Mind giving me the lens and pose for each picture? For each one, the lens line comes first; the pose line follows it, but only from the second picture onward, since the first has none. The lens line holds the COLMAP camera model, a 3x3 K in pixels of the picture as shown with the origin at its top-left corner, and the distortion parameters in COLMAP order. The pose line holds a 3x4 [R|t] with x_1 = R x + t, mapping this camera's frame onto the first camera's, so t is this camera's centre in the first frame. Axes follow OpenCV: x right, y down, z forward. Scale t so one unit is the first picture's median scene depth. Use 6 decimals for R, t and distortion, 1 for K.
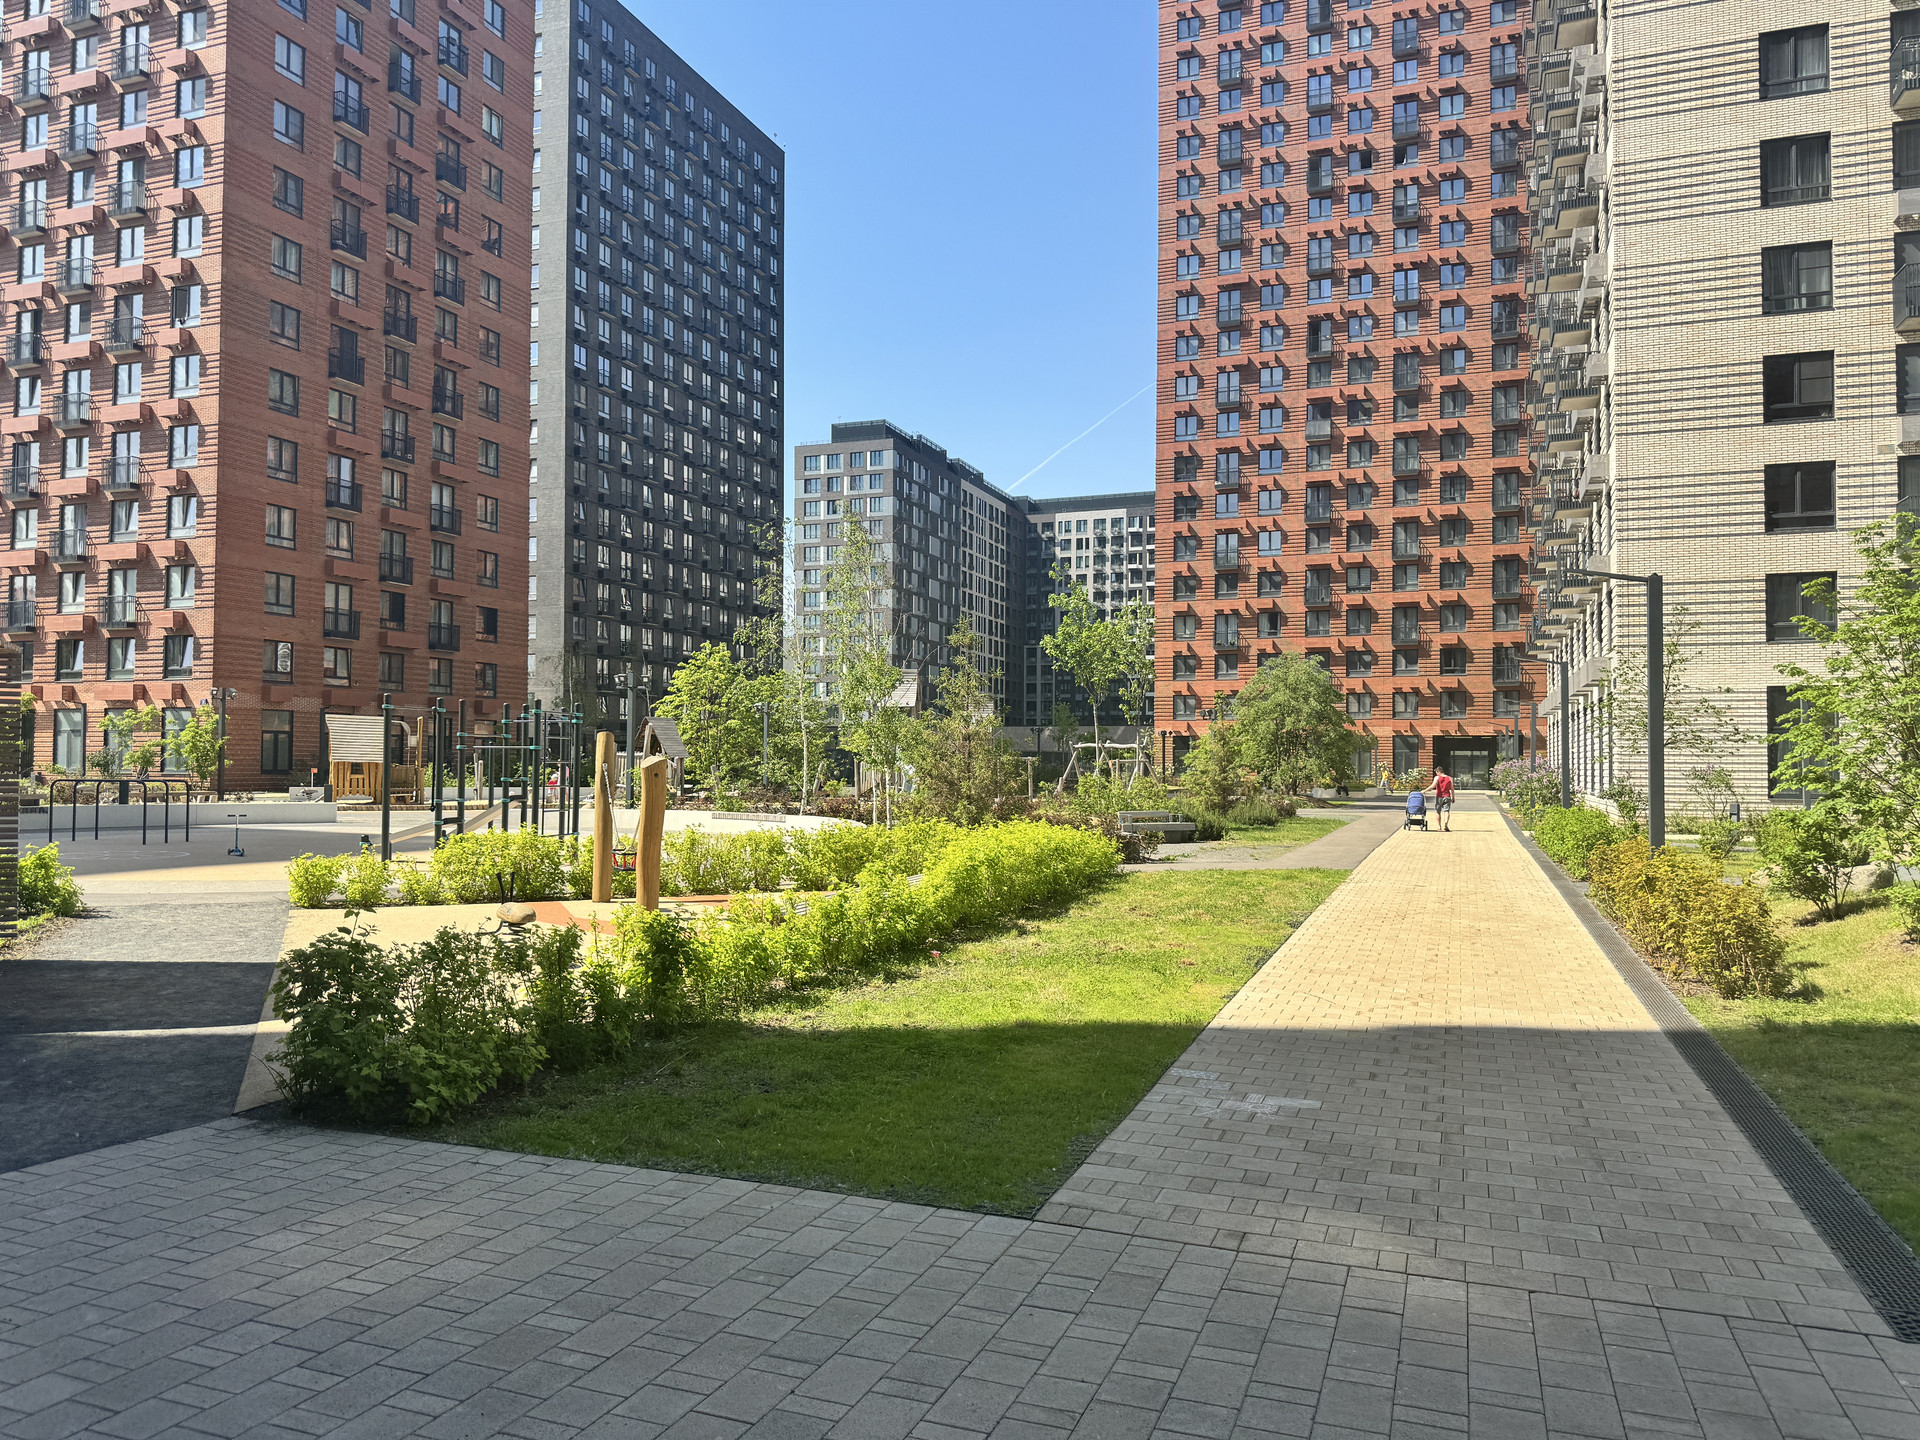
lens RADIAL K [[1353.3, 0, 922.7], [0, 1353.3, 716.2], [0, 0, 1]] dist [0.008446, -0.005557]
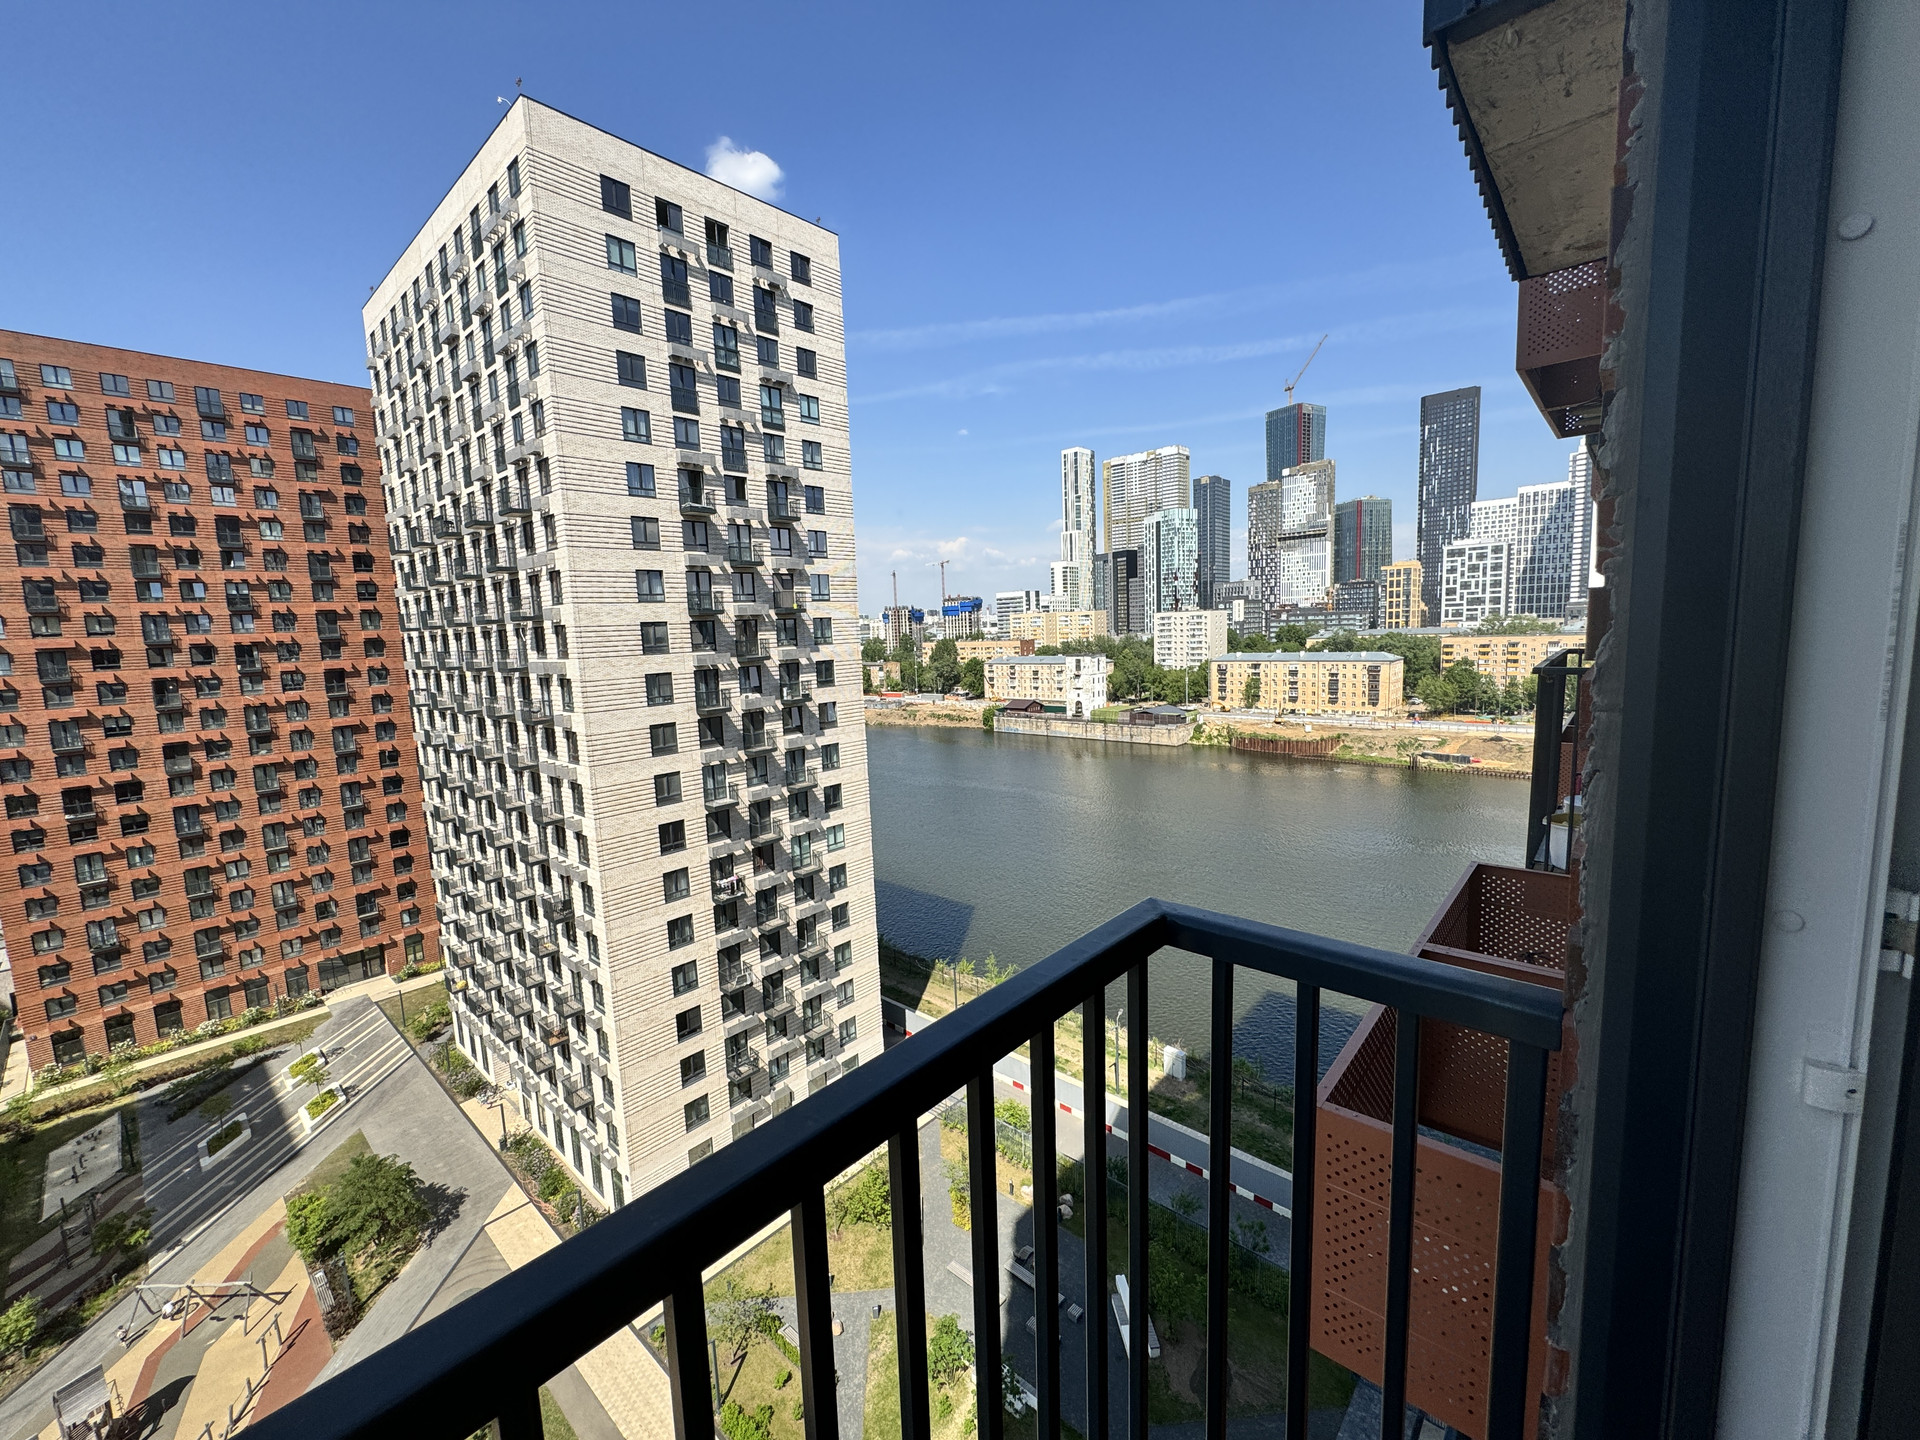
lens RADIAL K [[769.3, 0, 970.8], [0, 769.3, 718.0], [0, 0, 1]] dist [-0.002139, 0.000331]
pose [[0.325533, -0.139565, 0.935174, -0.142530], [0.005064, 0.989290, 0.145878, -0.361328], [-0.945517, -0.042753, 0.322753, 0.045969]]
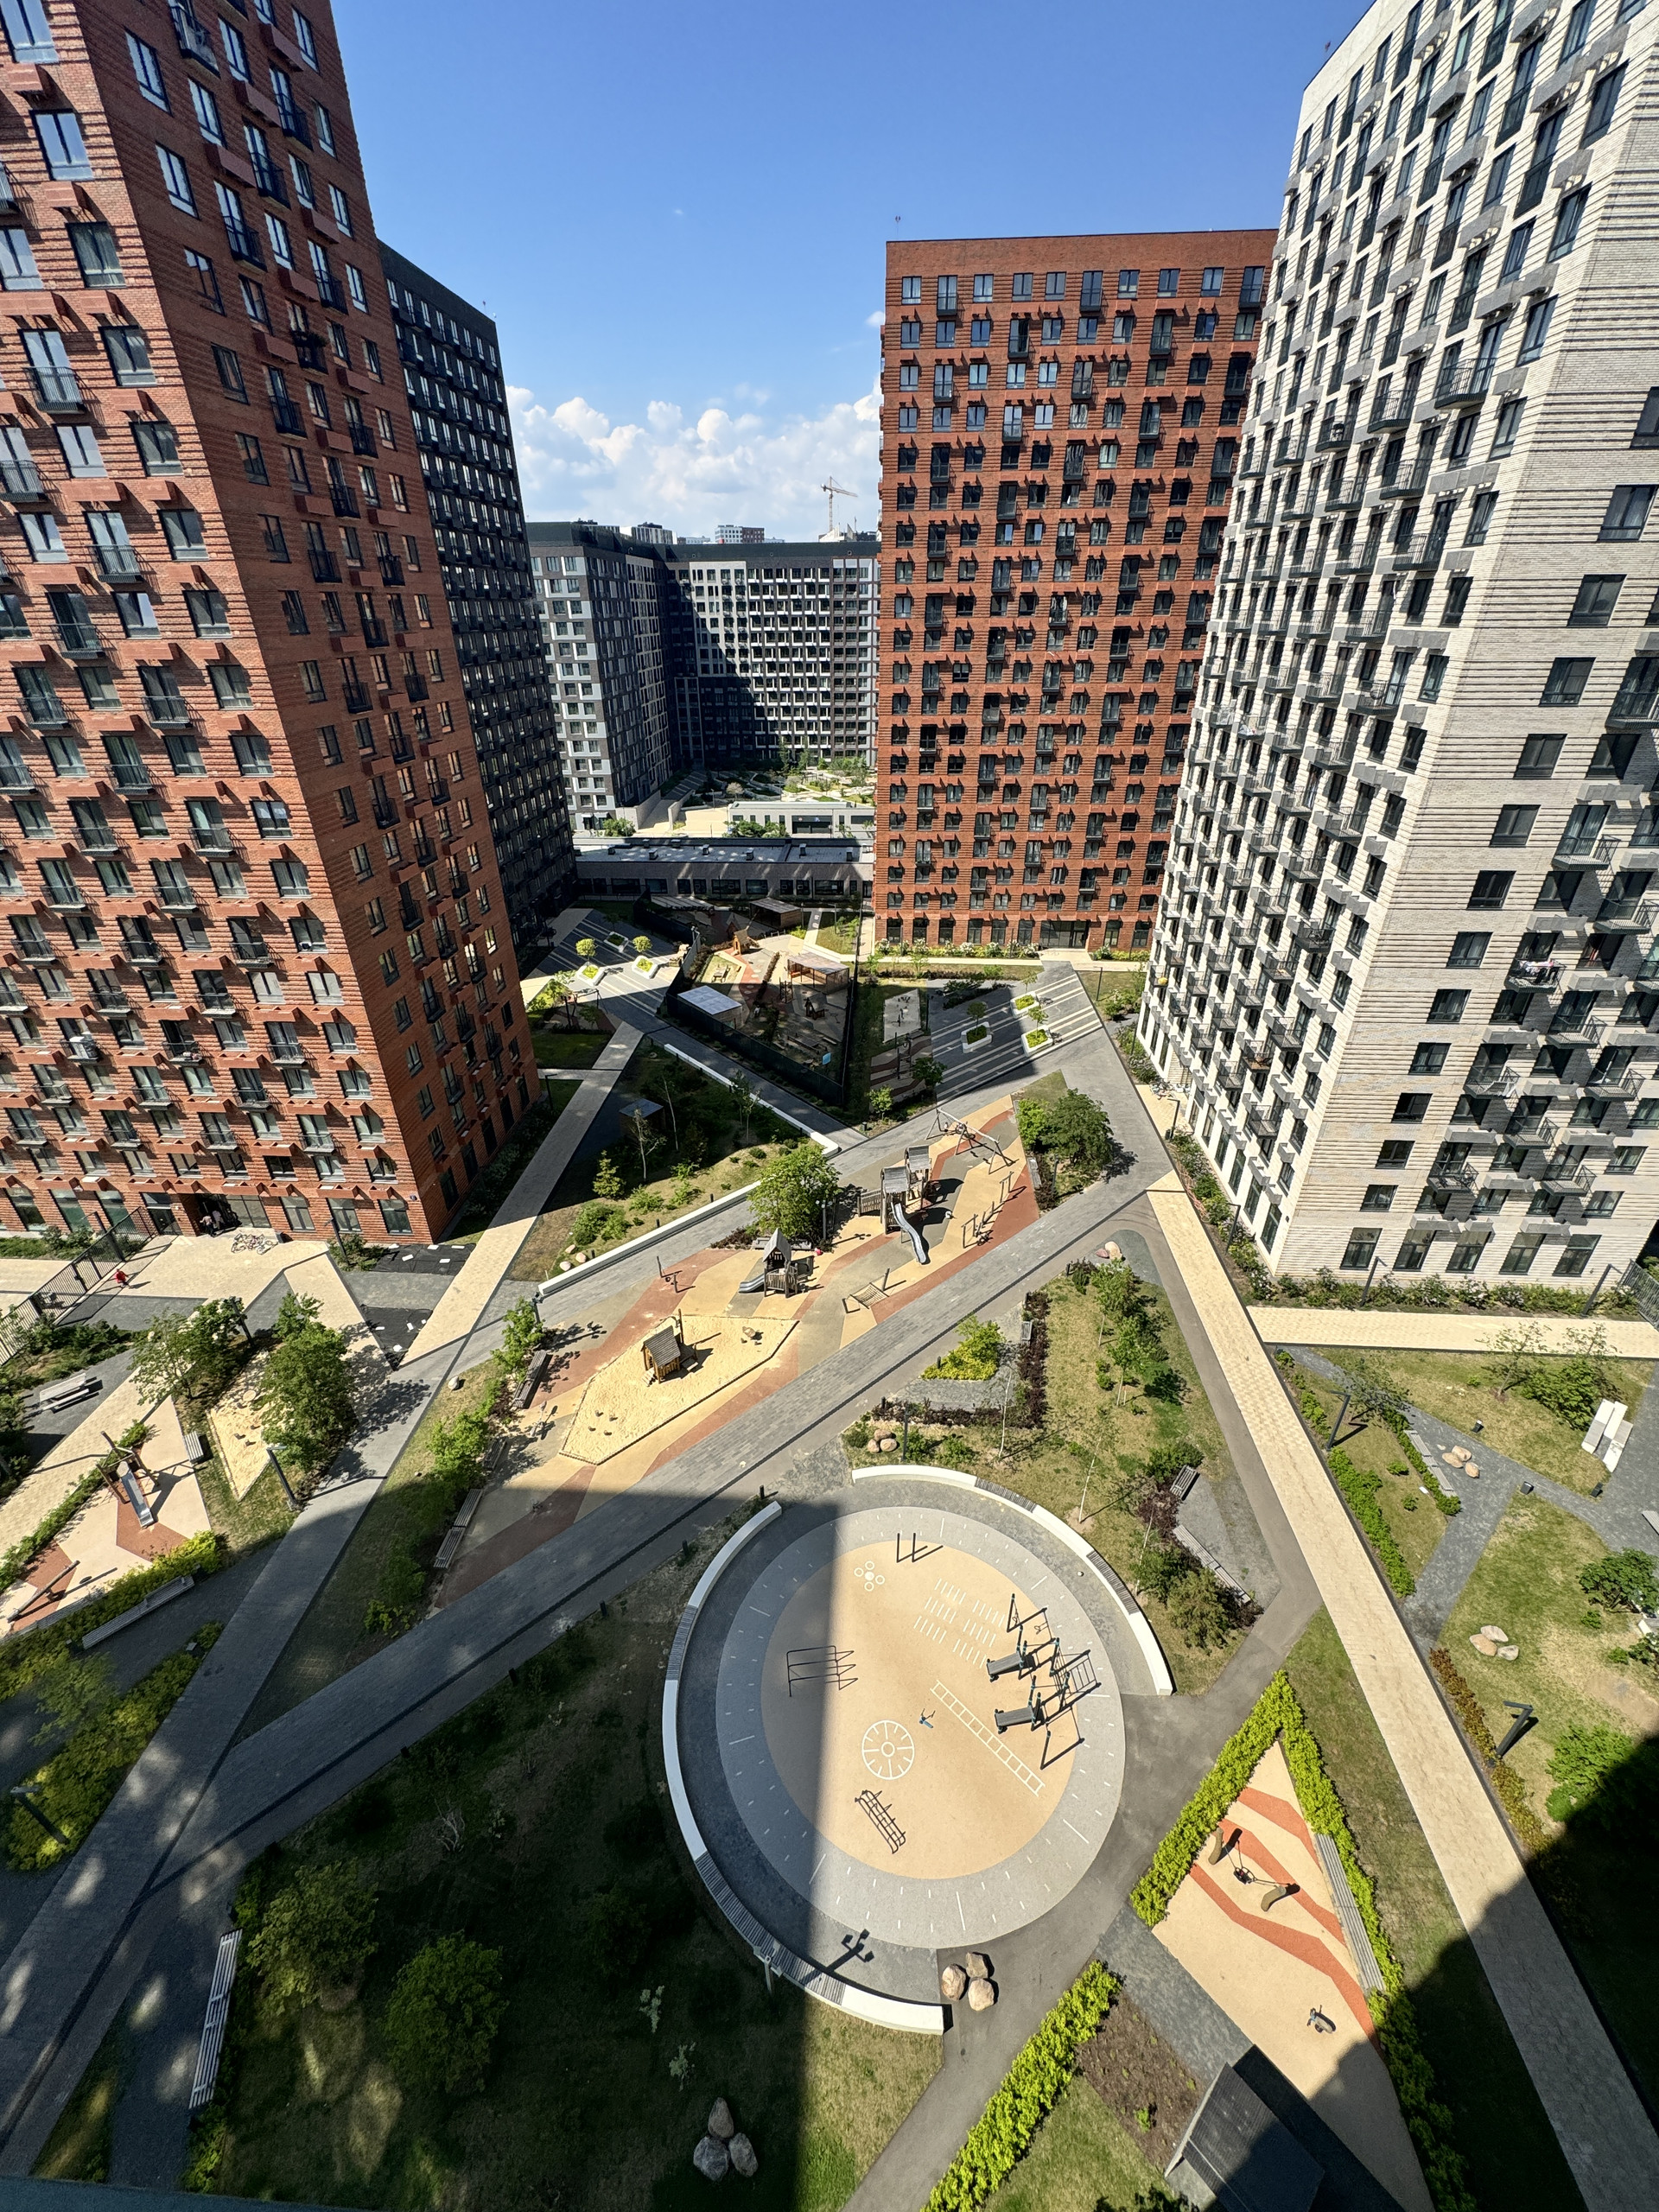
lens RADIAL K [[886.3, 0, 831.1], [0, 886.3, 1110.8], [0, 0, 1]] dist [-0.002139, 0.000331]
pose [[0.948395, -0.174973, 0.264446, -0.200668], [0.008098, 0.847066, 0.531426, -0.361198], [-0.316988, -0.501860, 0.804770, 0.068373]]
